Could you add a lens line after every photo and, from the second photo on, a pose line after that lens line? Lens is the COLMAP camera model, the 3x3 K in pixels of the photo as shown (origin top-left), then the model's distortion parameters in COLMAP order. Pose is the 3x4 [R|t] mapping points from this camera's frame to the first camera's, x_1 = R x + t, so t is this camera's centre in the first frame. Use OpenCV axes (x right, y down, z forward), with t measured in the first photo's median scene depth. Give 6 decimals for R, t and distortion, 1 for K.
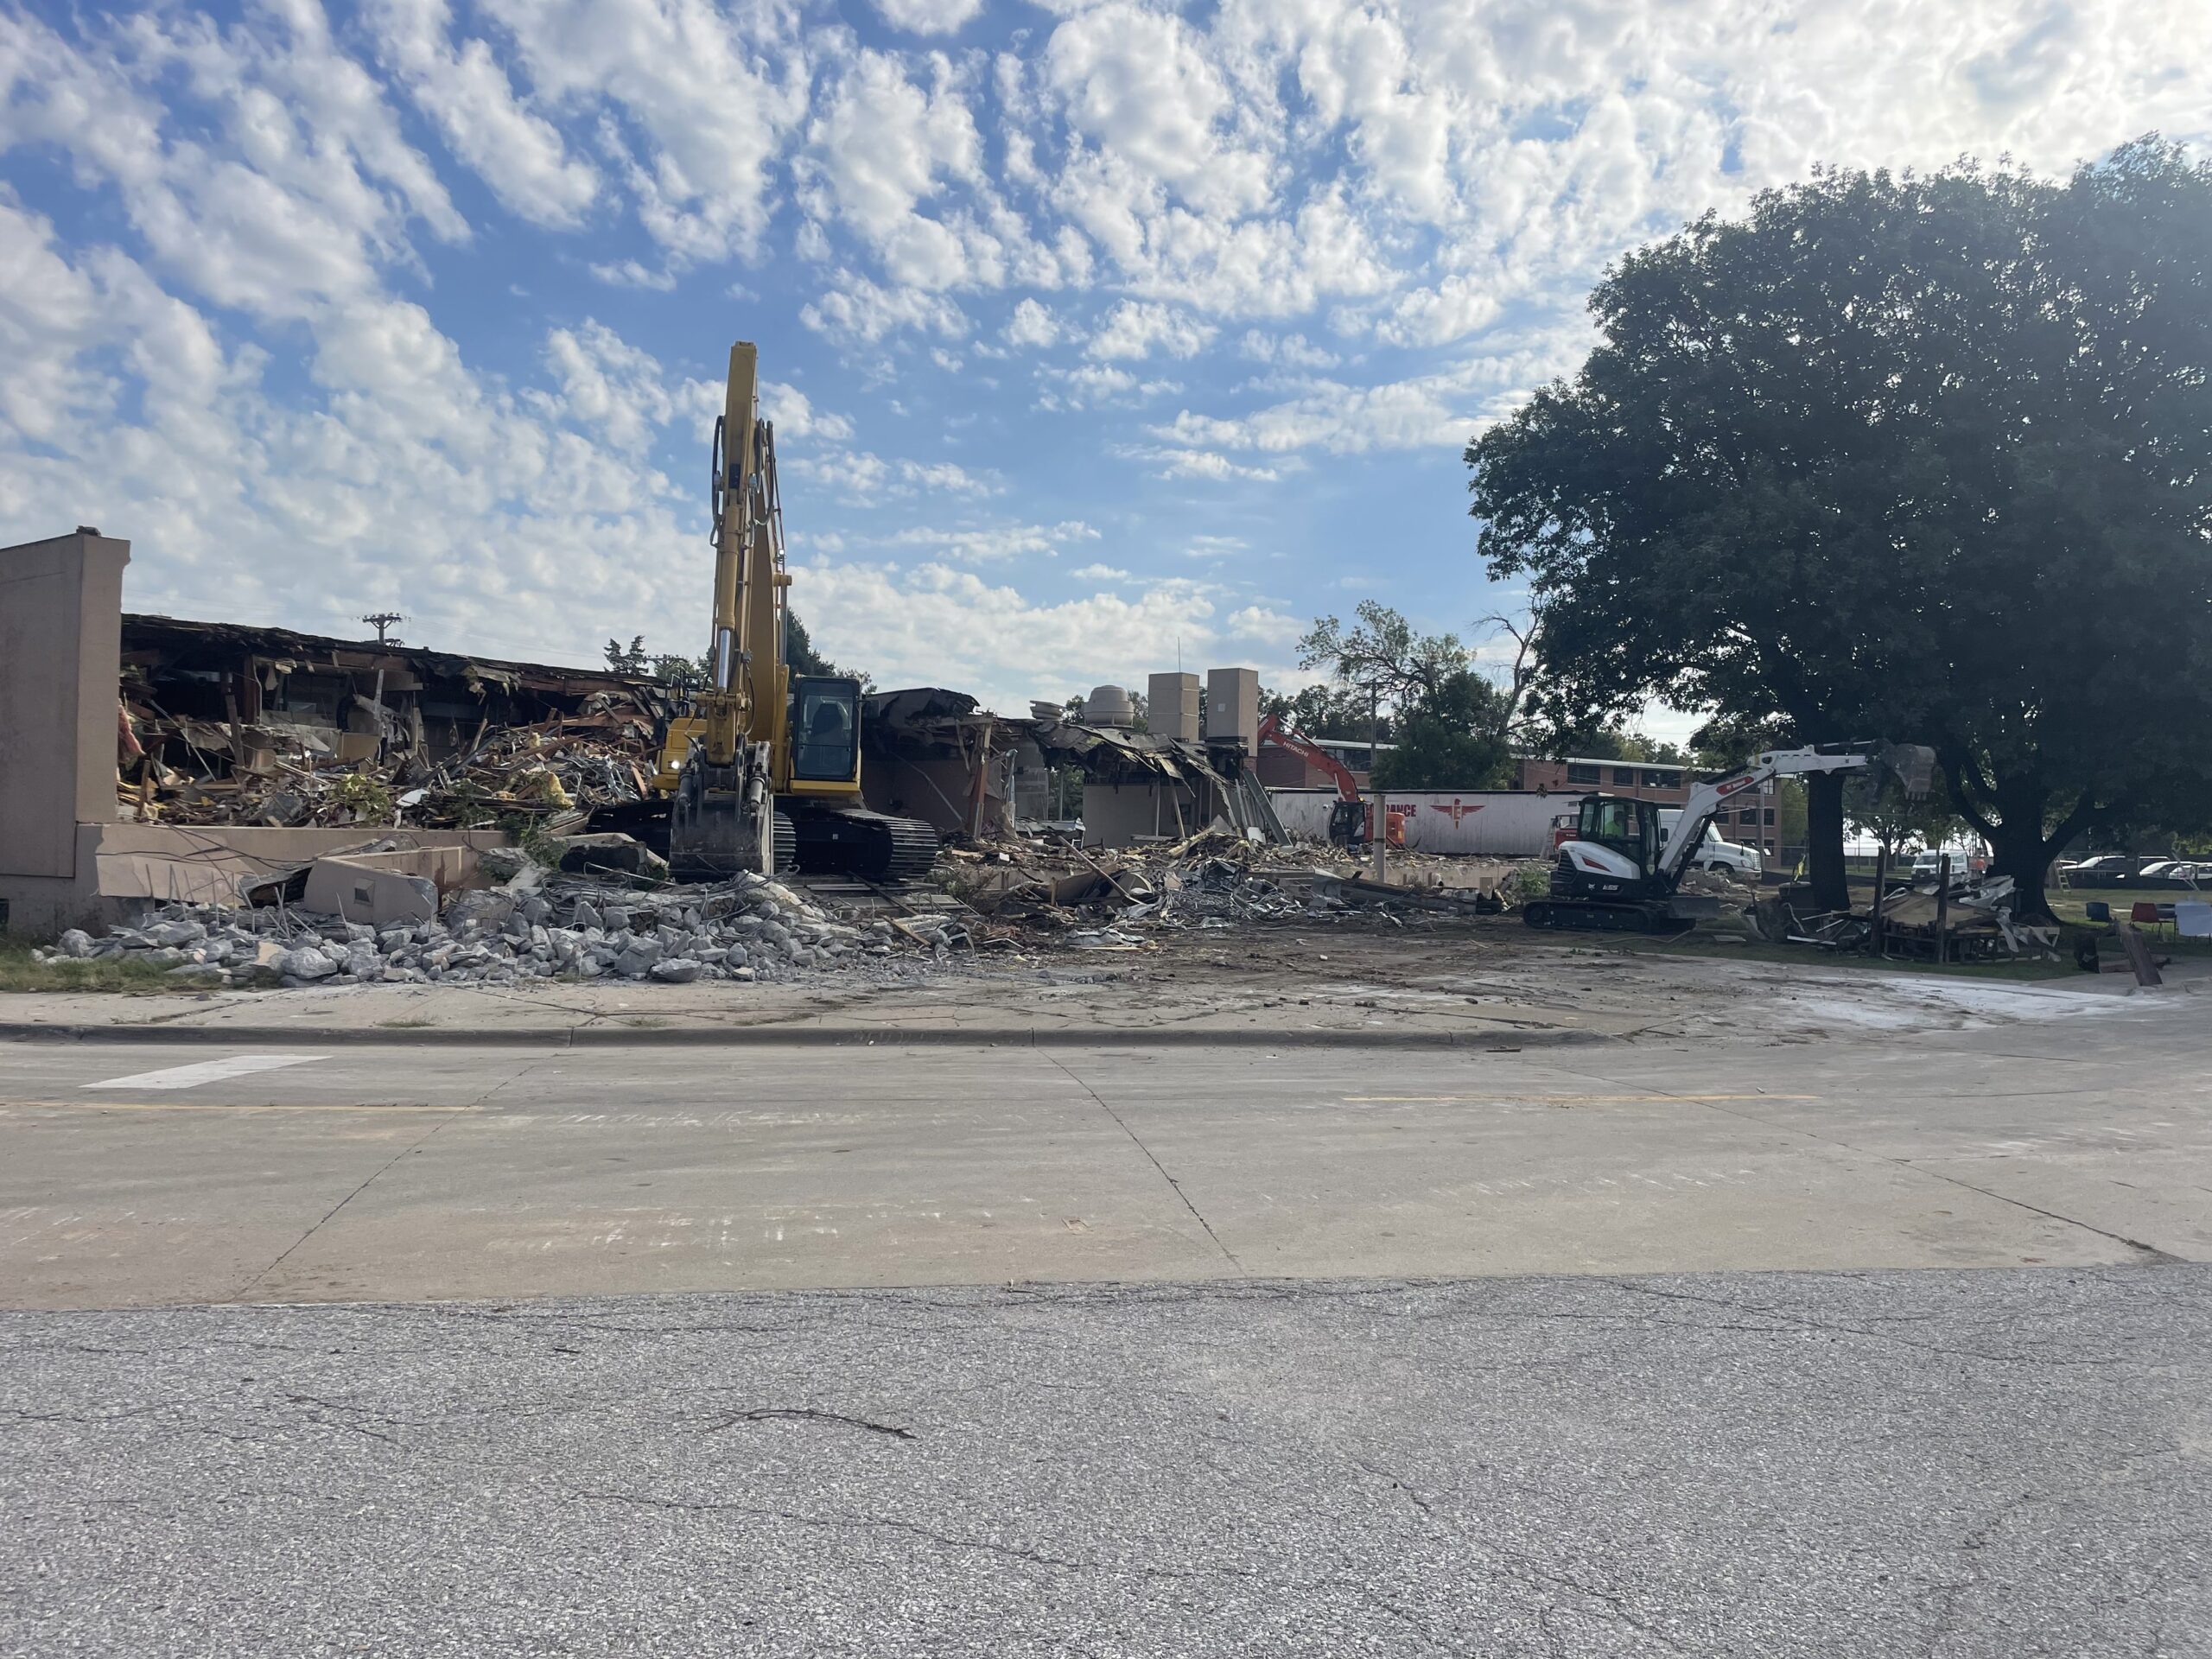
lens RADIAL K [[1686.4, 0, 1103.6], [0, 1686.4, 820.8], [0, 0, 1]] dist [0.031989, -0.003430]
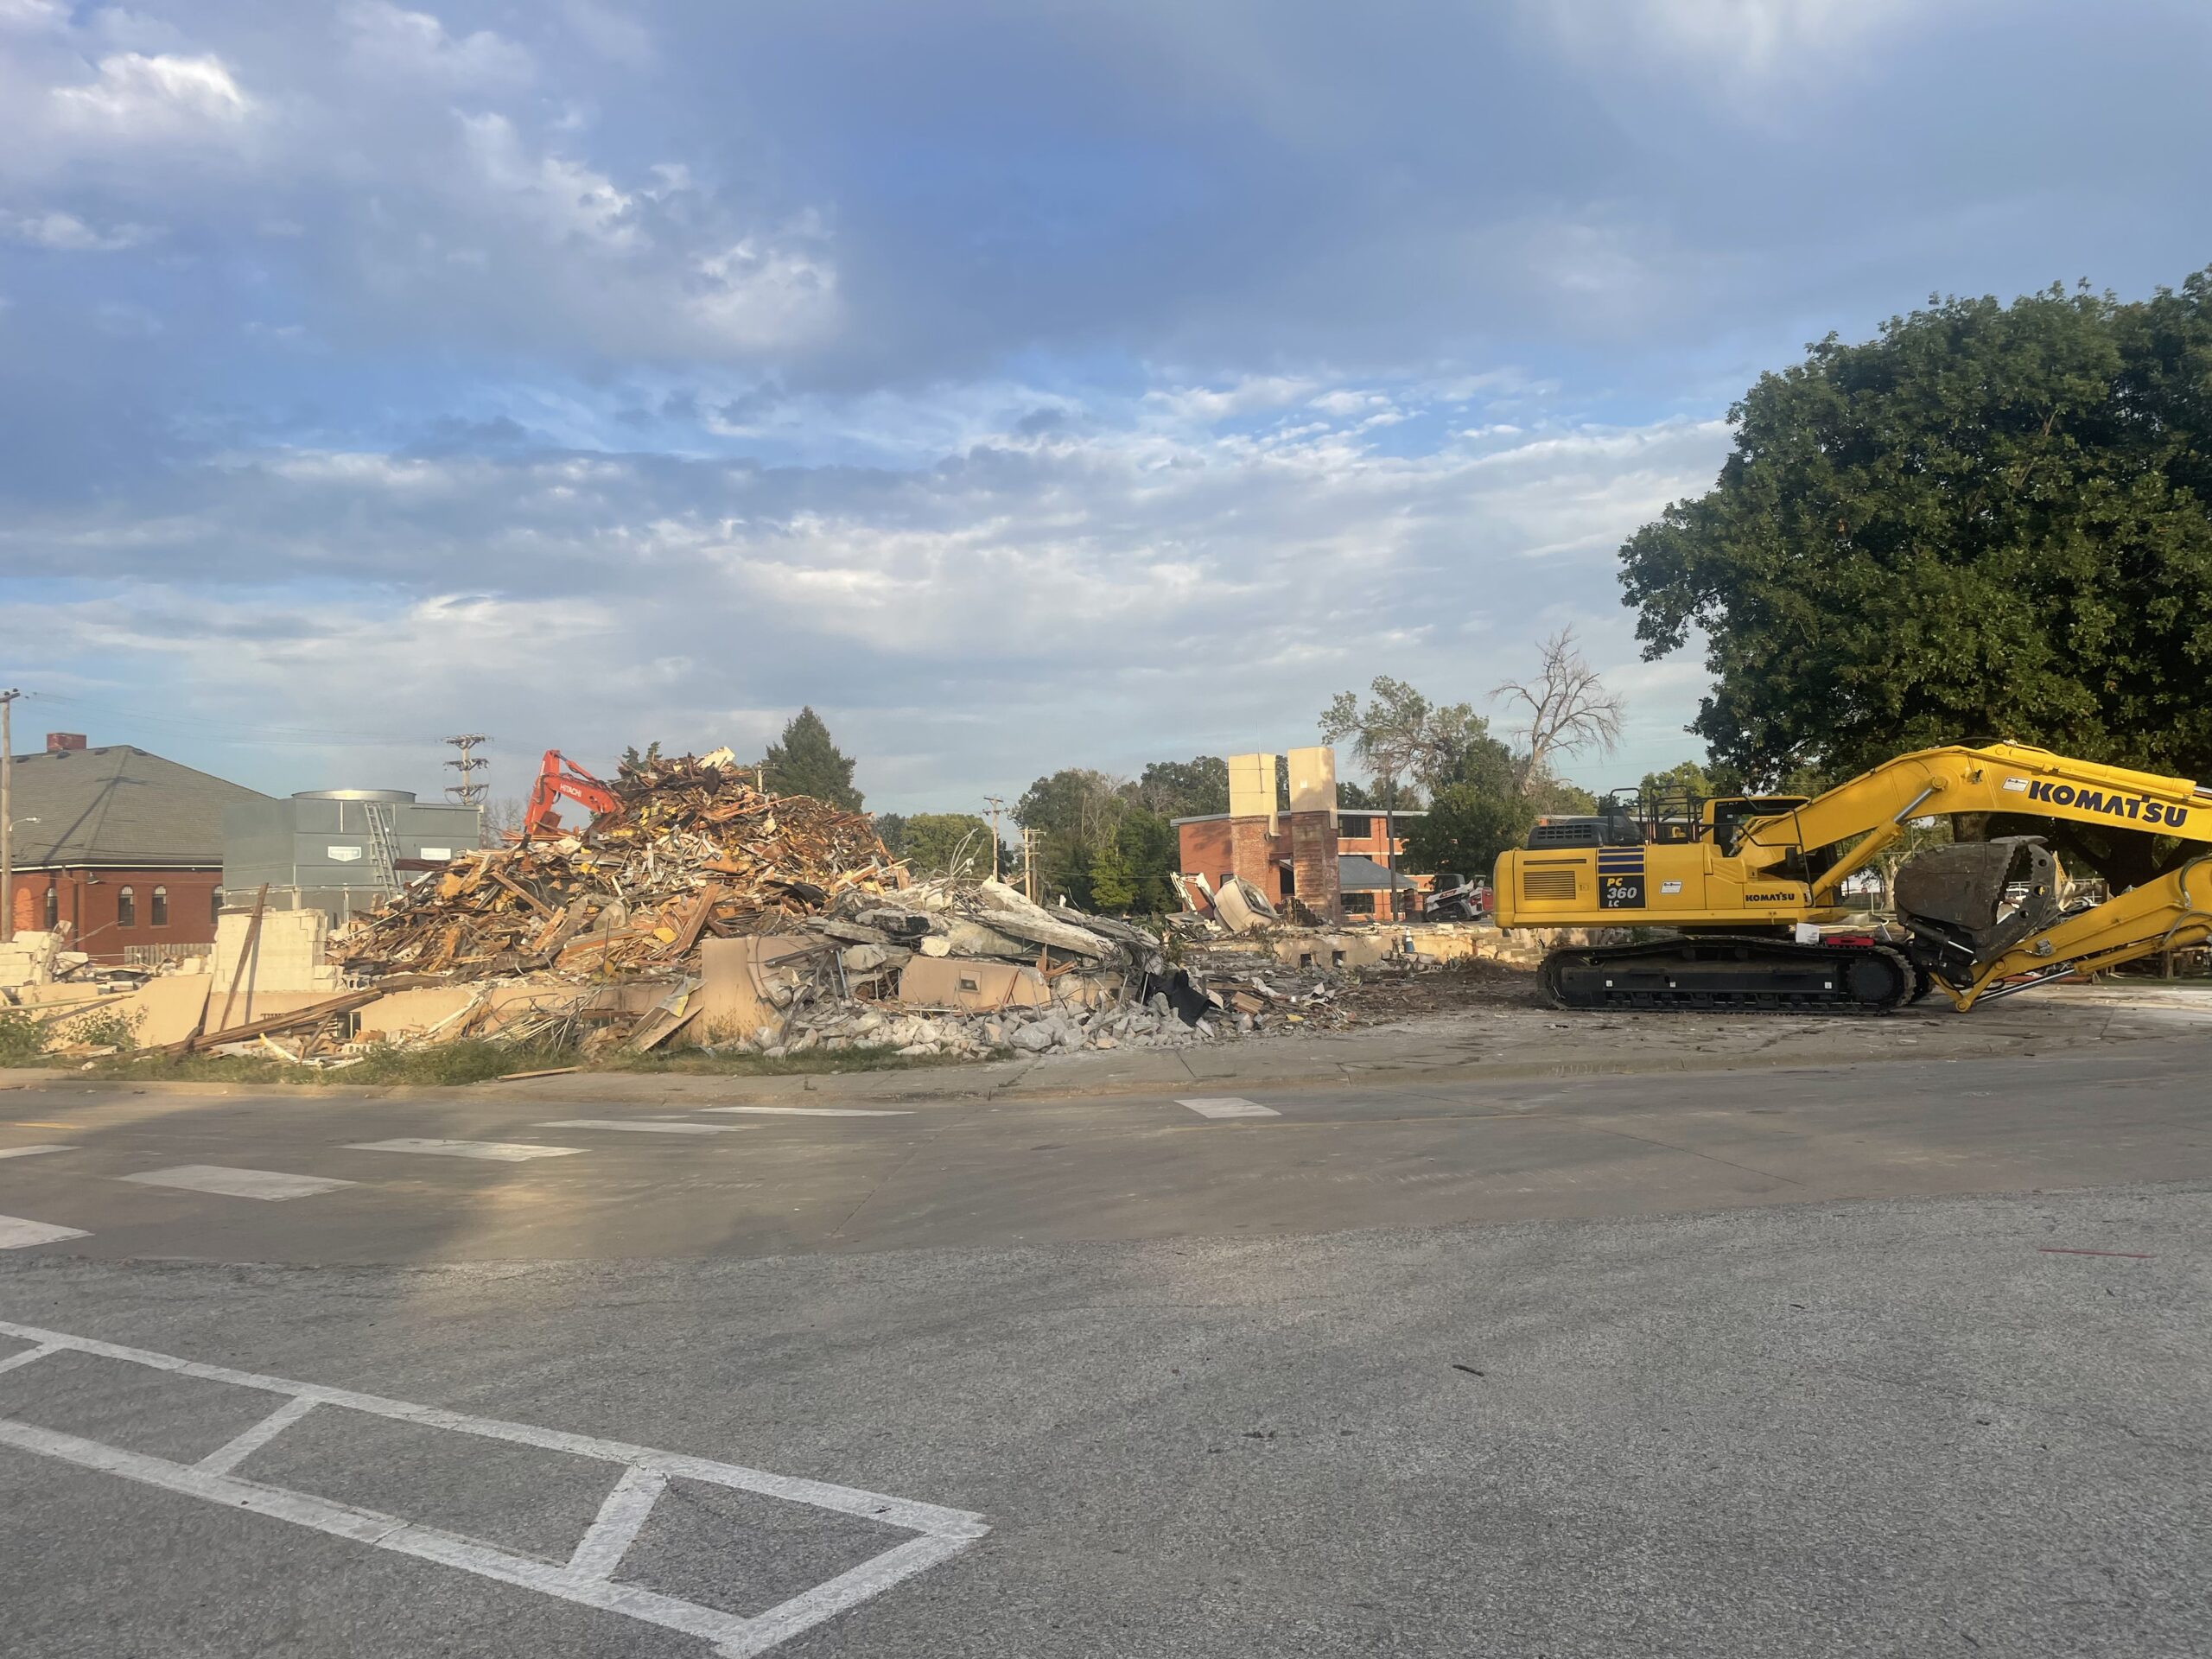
lens RADIAL K [[1686.4, 0, 1106.6], [0, 1686.4, 833.5], [0, 0, 1]] dist [0.031989, -0.003430]
pose [[0.996579, -0.052261, 0.064027, -0.095471], [0.054650, 0.997851, -0.036157, -0.003362], [-0.062000, 0.039533, 0.997293, -0.043182]]
